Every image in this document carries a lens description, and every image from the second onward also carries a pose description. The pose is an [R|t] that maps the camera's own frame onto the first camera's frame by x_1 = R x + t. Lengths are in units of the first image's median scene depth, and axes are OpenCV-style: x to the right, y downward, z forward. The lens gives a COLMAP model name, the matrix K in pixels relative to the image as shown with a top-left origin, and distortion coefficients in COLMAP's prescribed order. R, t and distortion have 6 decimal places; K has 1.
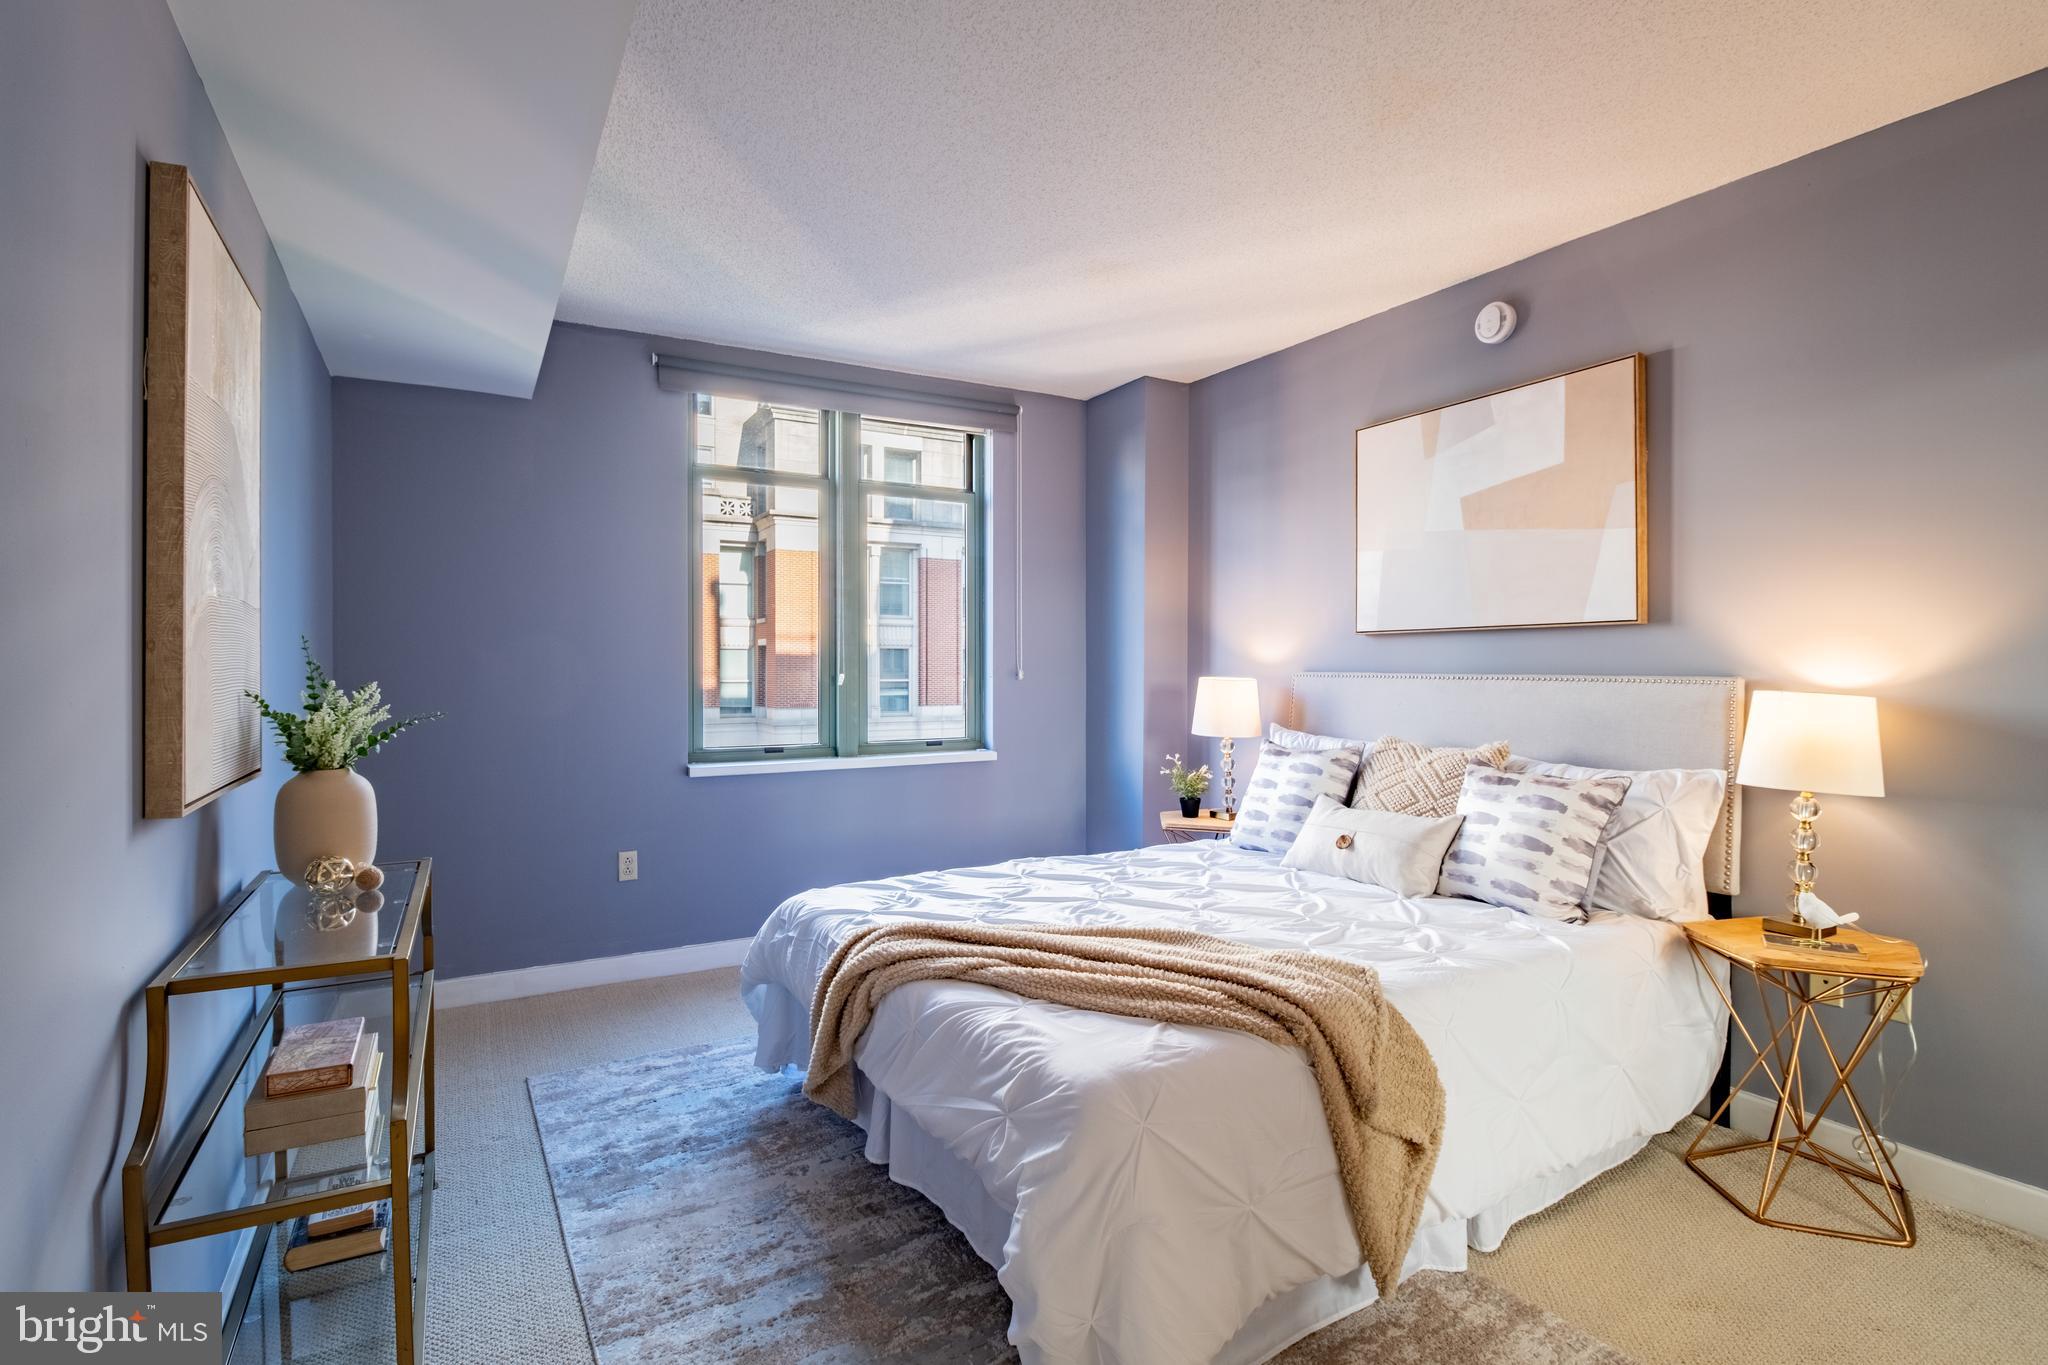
lens RADIAL K [[1002.7, 0, 1035.3], [0, 1002.7, 681.6], [0, 0, 1]] dist [-0.001552, -0.009937]
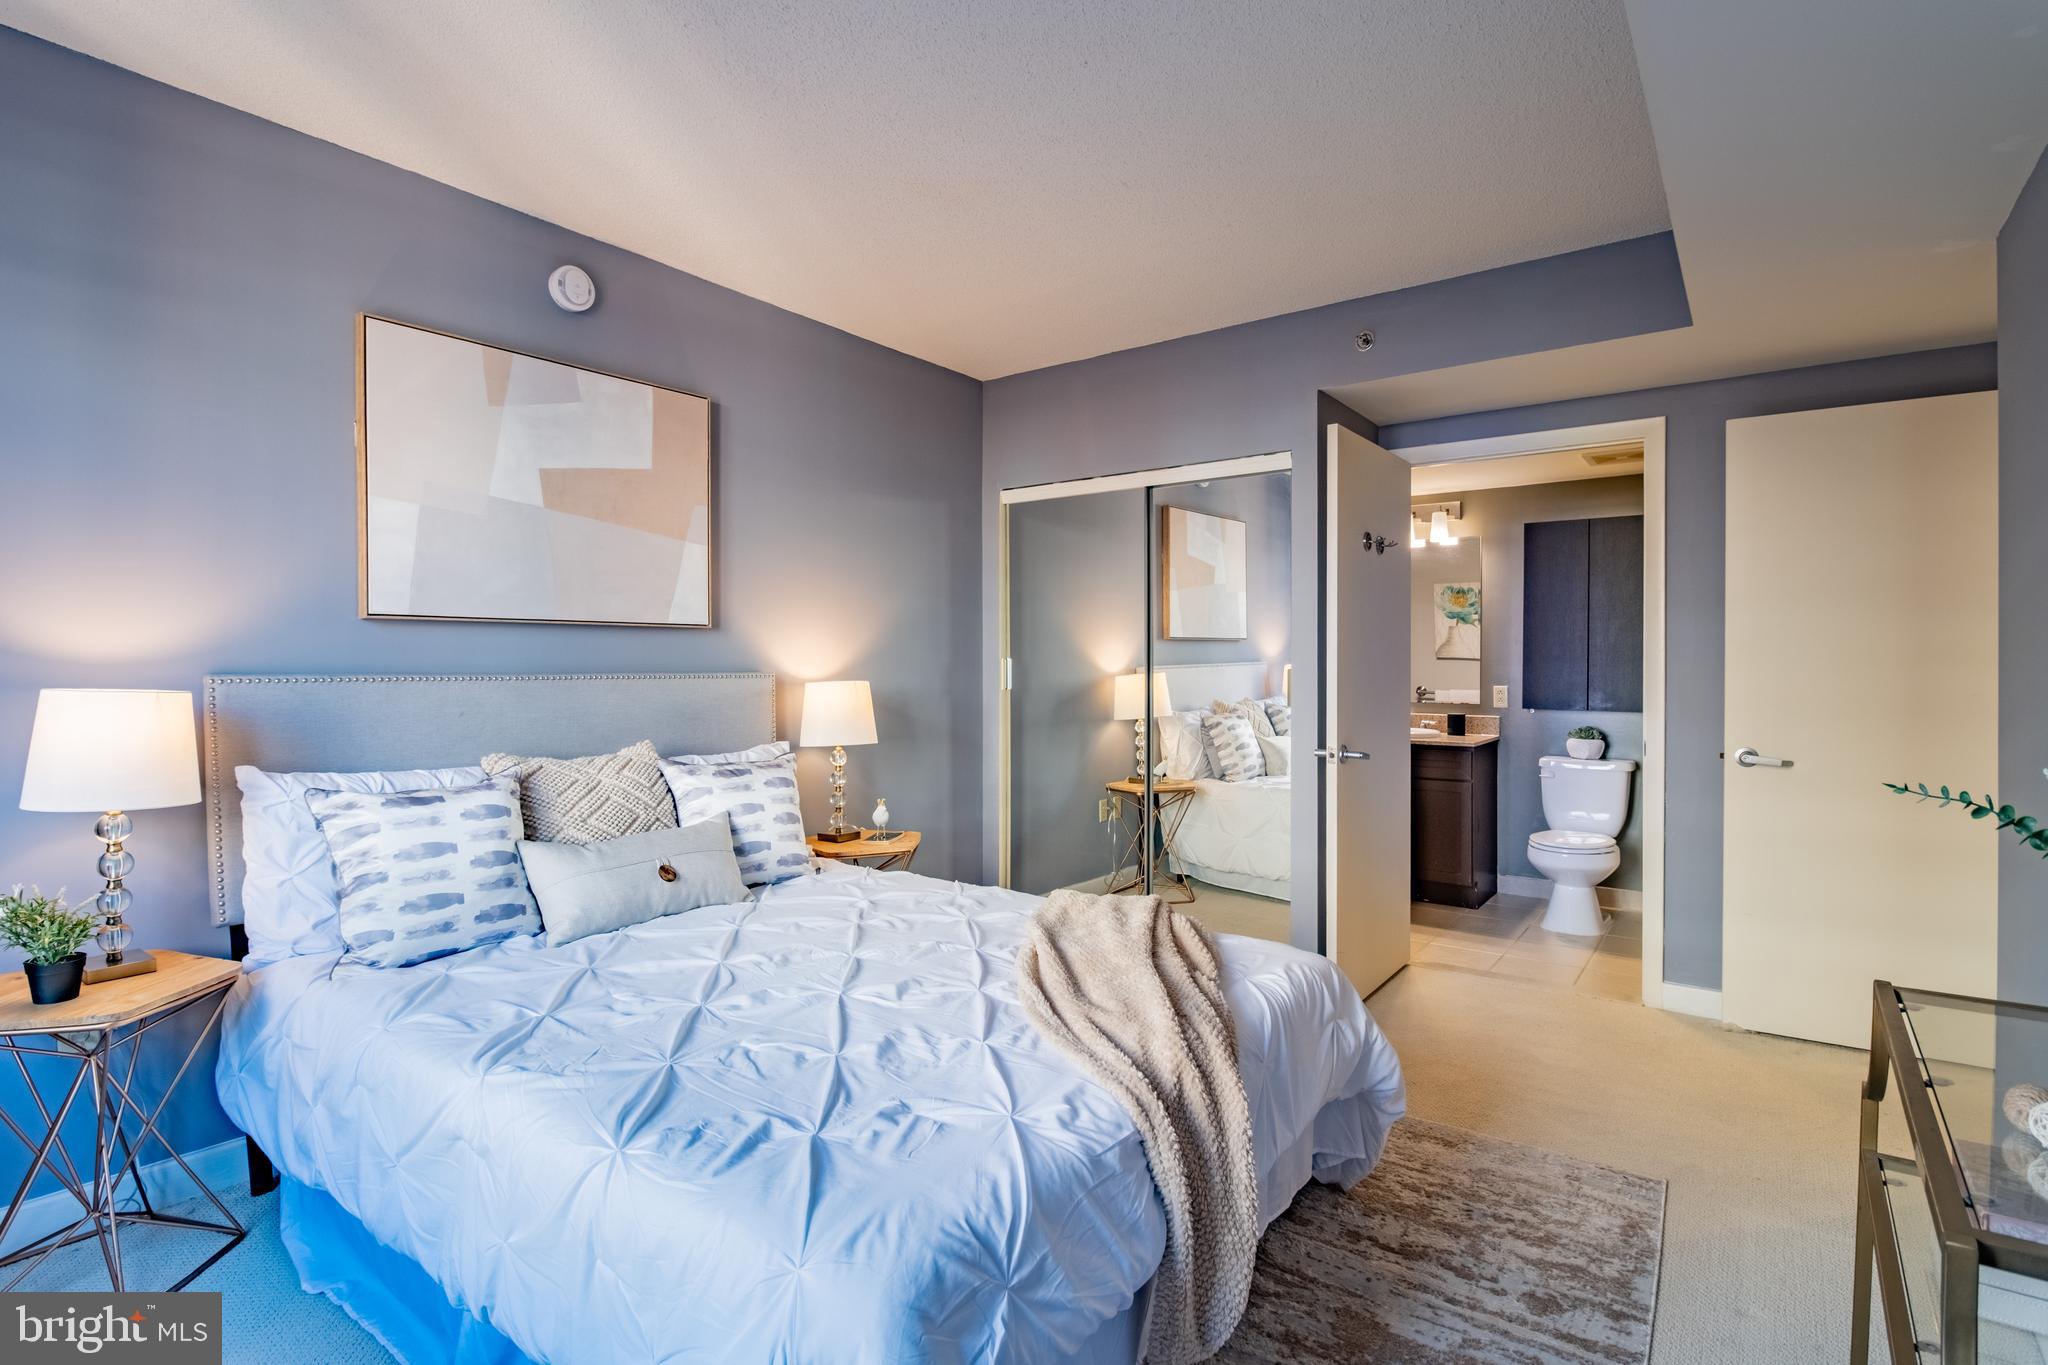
lens RADIAL K [[1002.7, 0, 1030.4], [0, 1002.7, 679.3], [0, 0, 1]] dist [-0.001552, -0.009937]
pose [[-0.407690, -0.020236, 0.912896, -0.548303], [0.007745, 0.999642, 0.025617, -0.022114], [-0.913087, 0.017514, -0.407387, 0.988523]]
